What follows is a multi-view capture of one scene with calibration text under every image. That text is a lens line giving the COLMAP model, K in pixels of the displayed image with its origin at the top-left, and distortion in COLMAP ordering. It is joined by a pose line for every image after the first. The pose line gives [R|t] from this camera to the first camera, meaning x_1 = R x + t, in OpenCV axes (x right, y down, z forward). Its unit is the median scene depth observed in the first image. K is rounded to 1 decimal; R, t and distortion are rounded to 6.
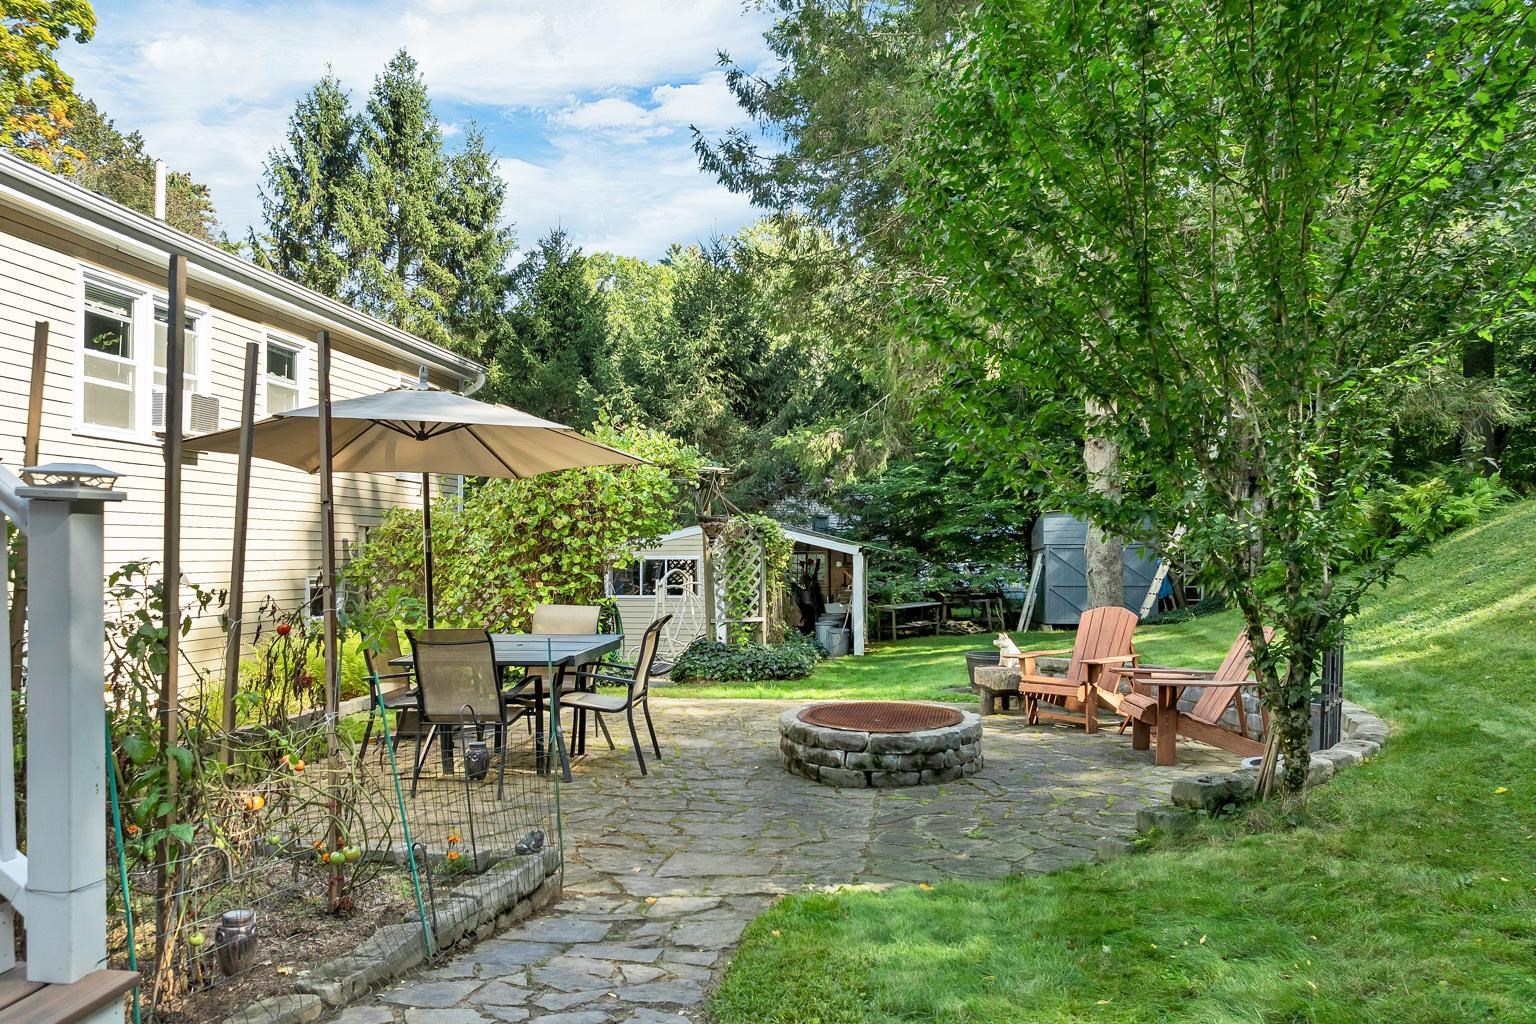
lens RADIAL K [[1103.2, 0, 766.9], [0, 1103.2, 541.6], [0, 0, 1]] dist [-0.036885, -0.000377]
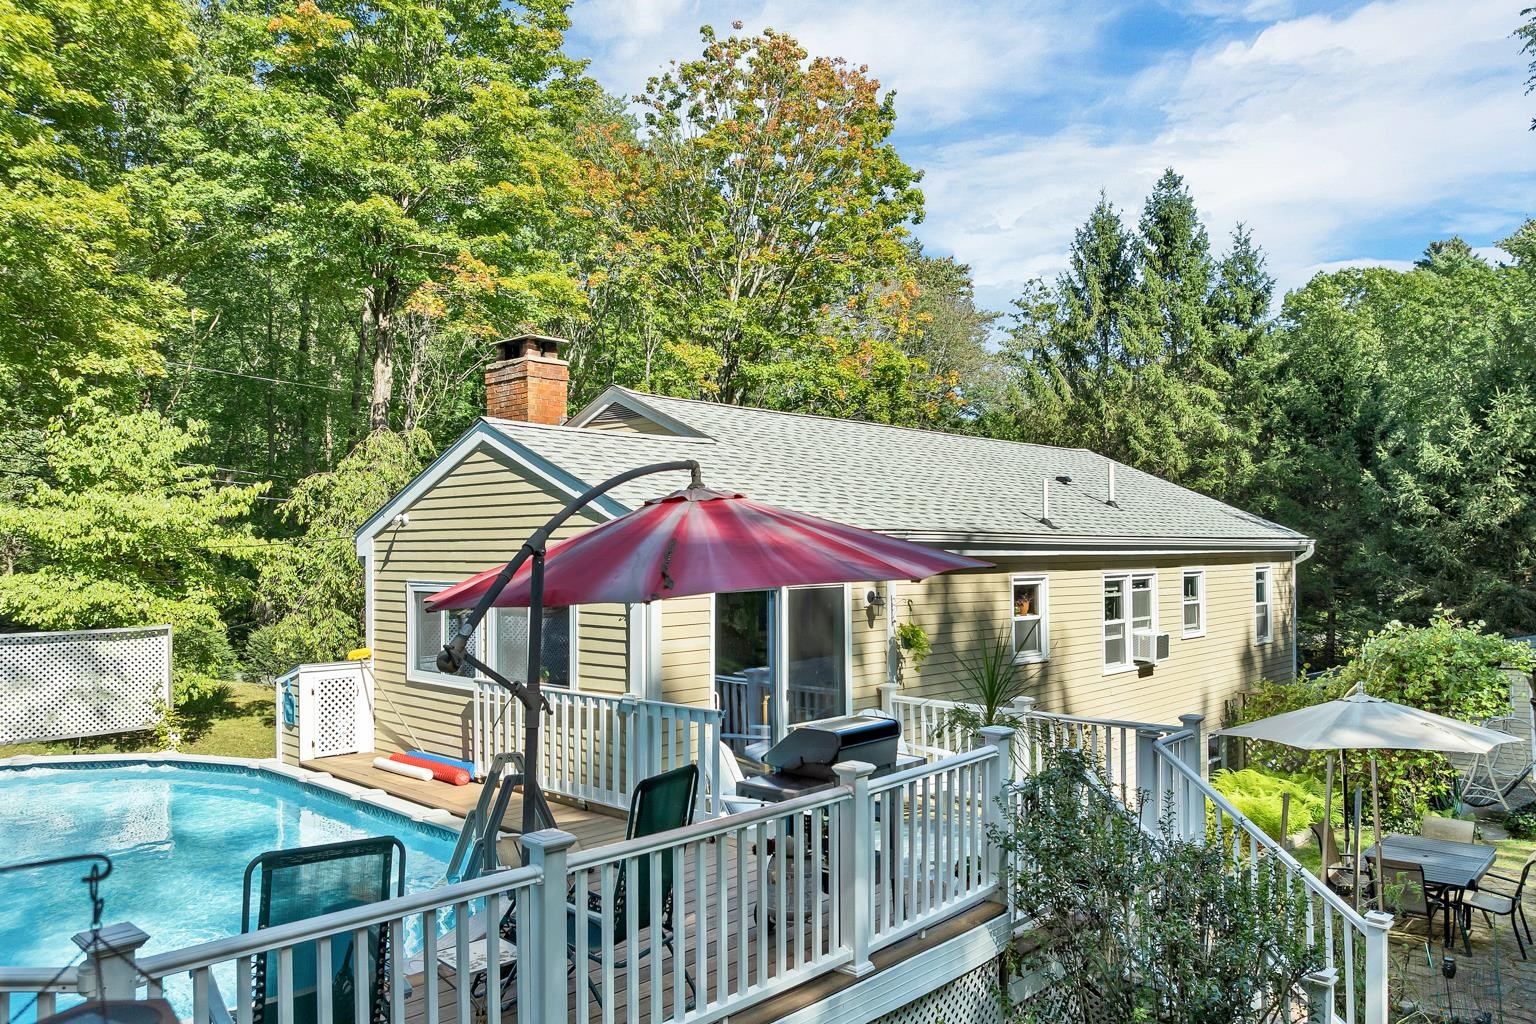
lens RADIAL K [[1090.0, 0, 760.6], [0, 1090.0, 542.0], [0, 0, 1]] dist [-0.038125, -0.003374]
pose [[0.800606, -0.015680, -0.598986, -0.011616], [0.013272, 0.999876, -0.008436, -0.065347], [0.599044, -0.001196, 0.800715, -0.146078]]
